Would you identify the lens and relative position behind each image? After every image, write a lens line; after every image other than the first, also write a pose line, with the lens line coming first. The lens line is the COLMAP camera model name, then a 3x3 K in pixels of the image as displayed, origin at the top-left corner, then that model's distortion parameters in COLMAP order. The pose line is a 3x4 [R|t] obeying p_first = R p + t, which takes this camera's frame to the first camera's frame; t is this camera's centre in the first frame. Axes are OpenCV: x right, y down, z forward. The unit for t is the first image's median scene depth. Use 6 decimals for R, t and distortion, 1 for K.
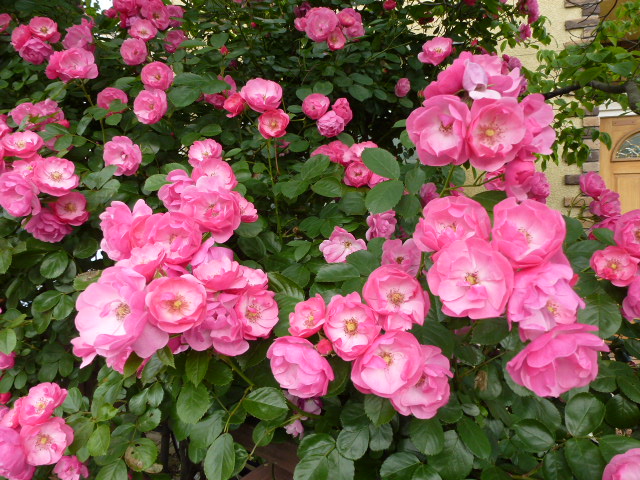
lens RADIAL K [[475.4, 0, 320.0], [0, 475.4, 240.0], [0, 0, 1]] dist [-0.053726, 0.025870]
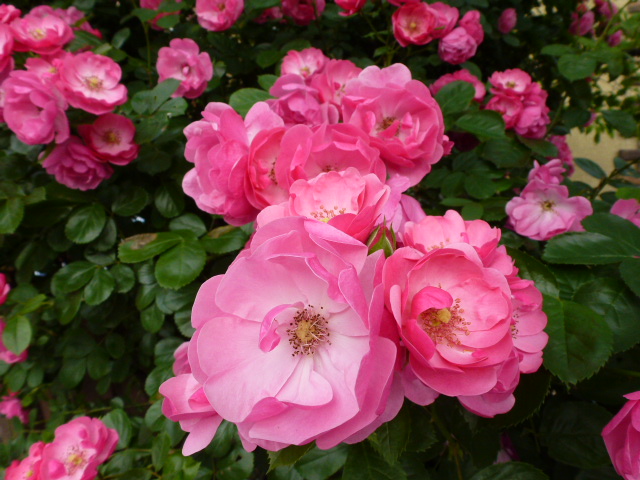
lens RADIAL K [[475.4, 0, 320.0], [0, 475.4, 240.0], [0, 0, 1]] dist [-0.053726, 0.025870]
pose [[0.999310, 0.032352, -0.018222, -0.218474], [-0.031321, 0.998036, 0.054250, 0.029461], [0.019942, -0.053641, 0.998361, 0.331018]]
